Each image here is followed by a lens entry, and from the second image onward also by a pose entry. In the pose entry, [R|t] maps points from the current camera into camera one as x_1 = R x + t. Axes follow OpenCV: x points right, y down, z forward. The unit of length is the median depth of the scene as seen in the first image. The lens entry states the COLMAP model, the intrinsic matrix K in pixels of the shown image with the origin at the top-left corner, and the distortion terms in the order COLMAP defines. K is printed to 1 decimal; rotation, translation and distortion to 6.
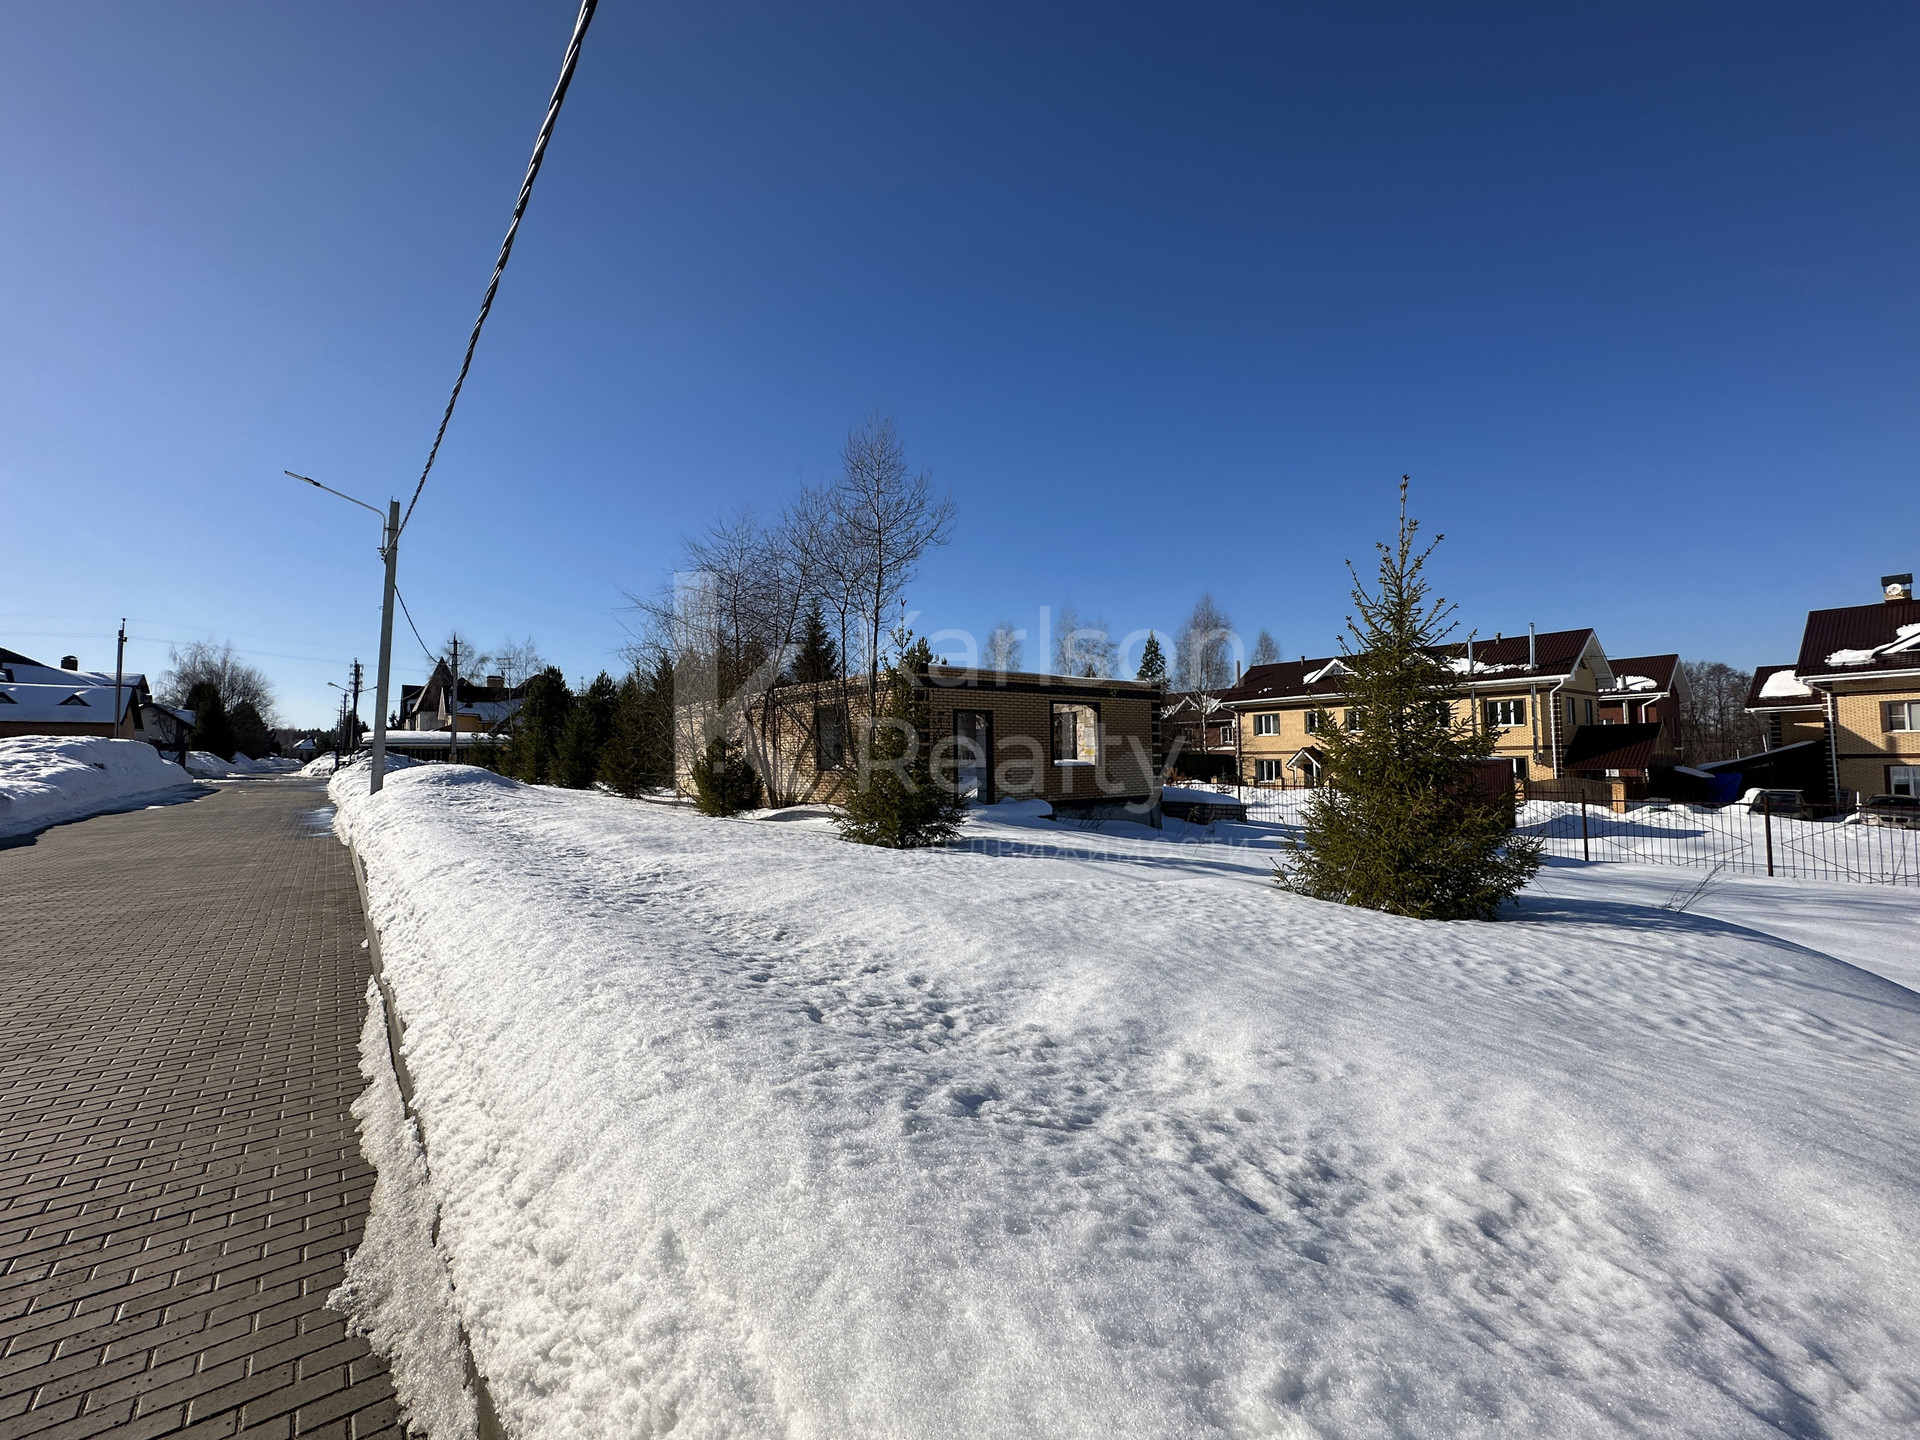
lens RADIAL K [[785.4, 0, 960.0], [0, 785.4, 720.0], [0, 0, 1]] dist [-0.000081, 0.000065]
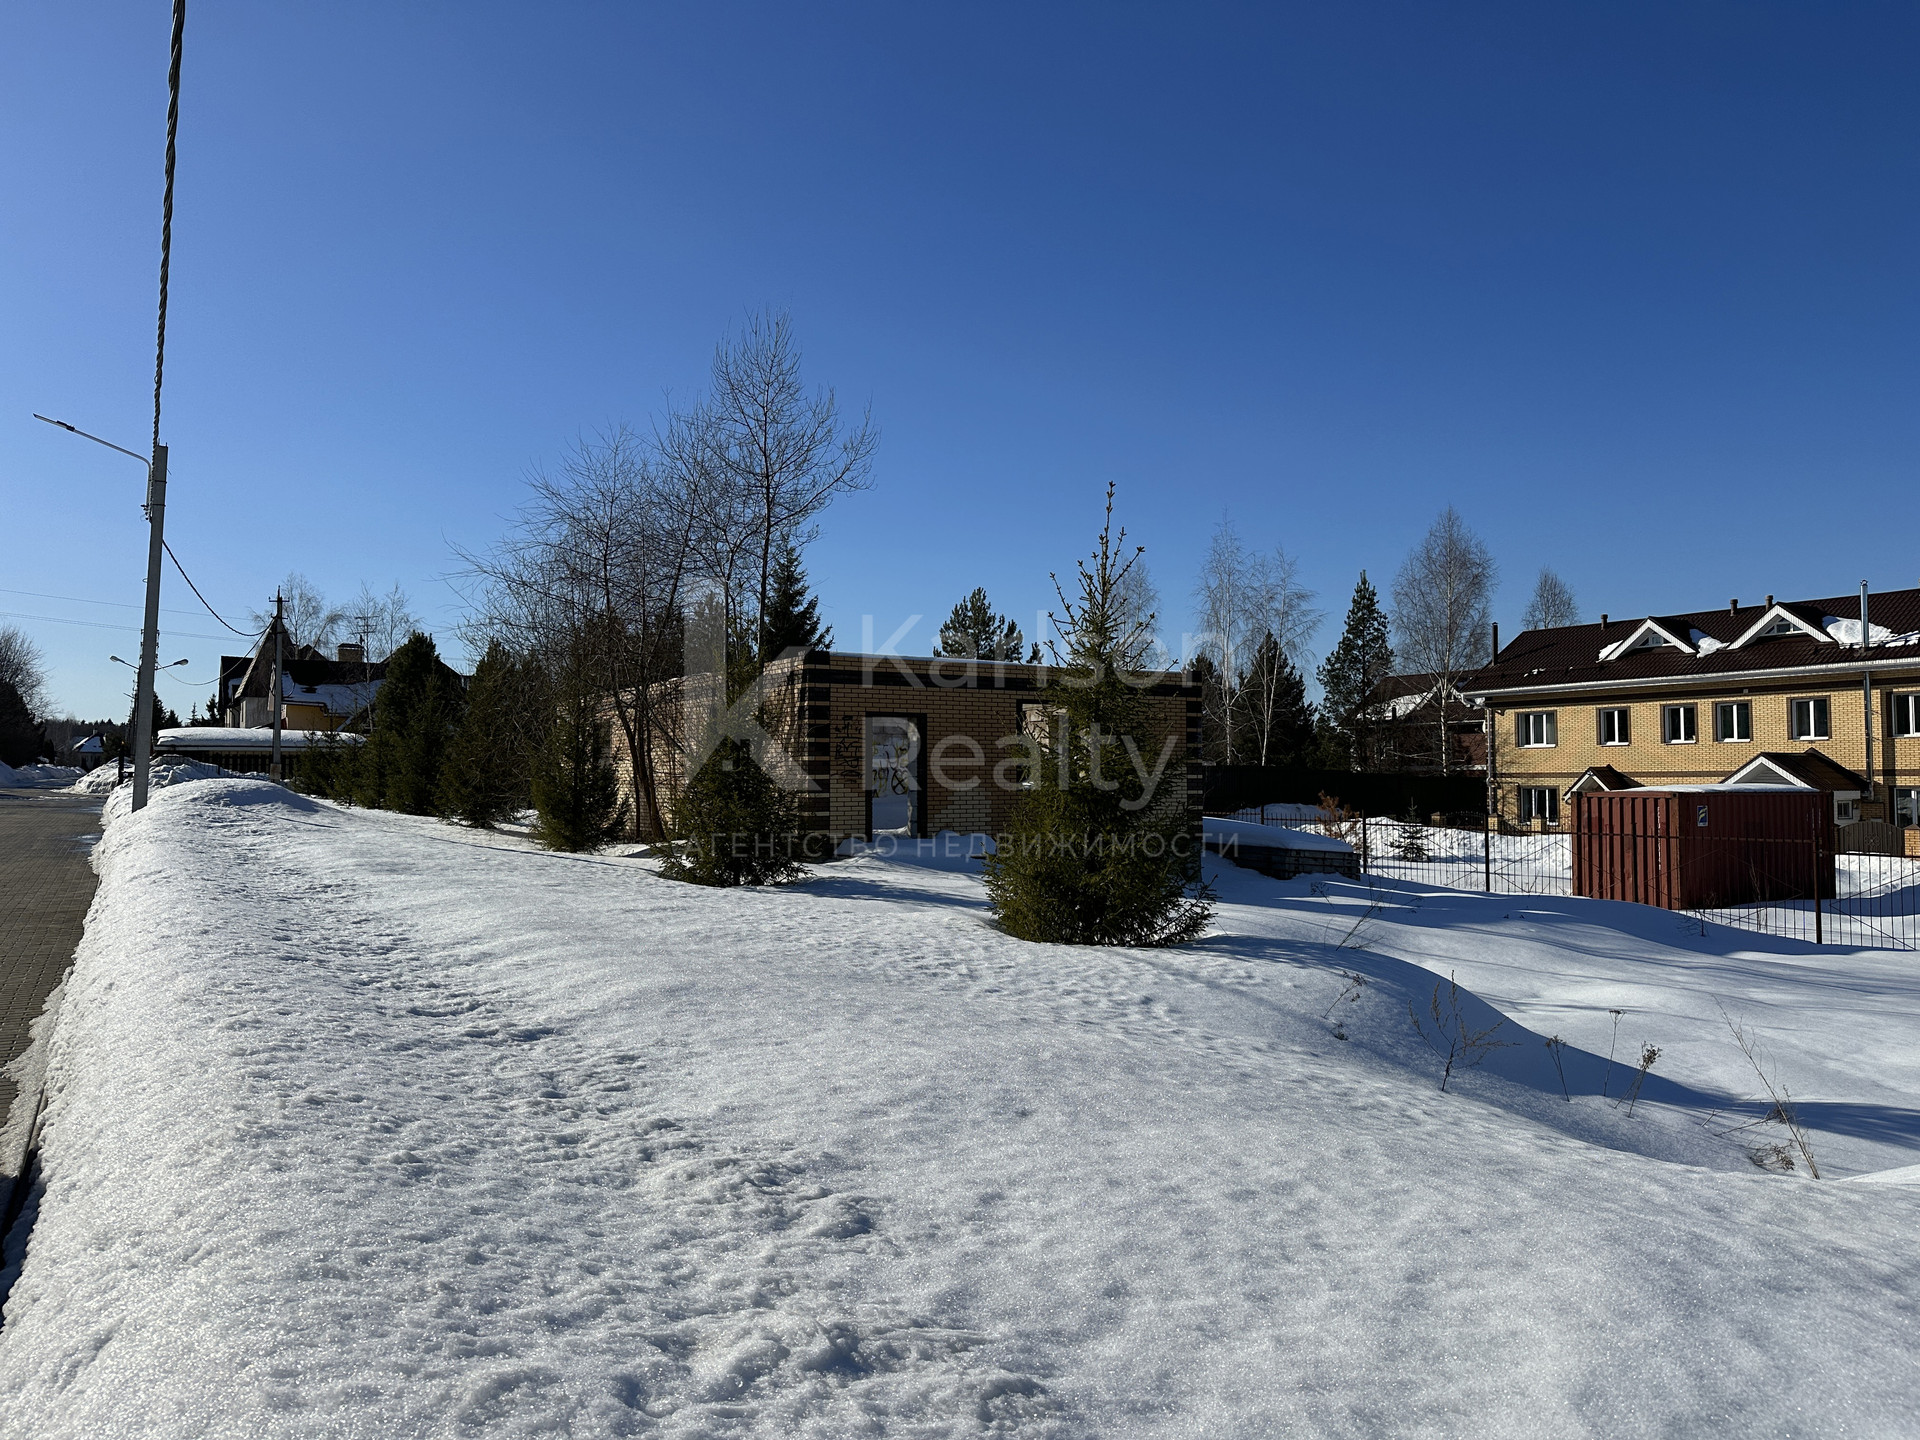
lens RADIAL K [[1311.3, 0, 960.0], [0, 1311.3, 720.0], [0, 0, 1]] dist [0.098665, -0.127121]
pose [[0.993043, 0.007116, -0.117538, 0.070845], [-0.006411, 0.999959, 0.006370, -0.004607], [0.117578, -0.005572, 0.993048, -0.071574]]
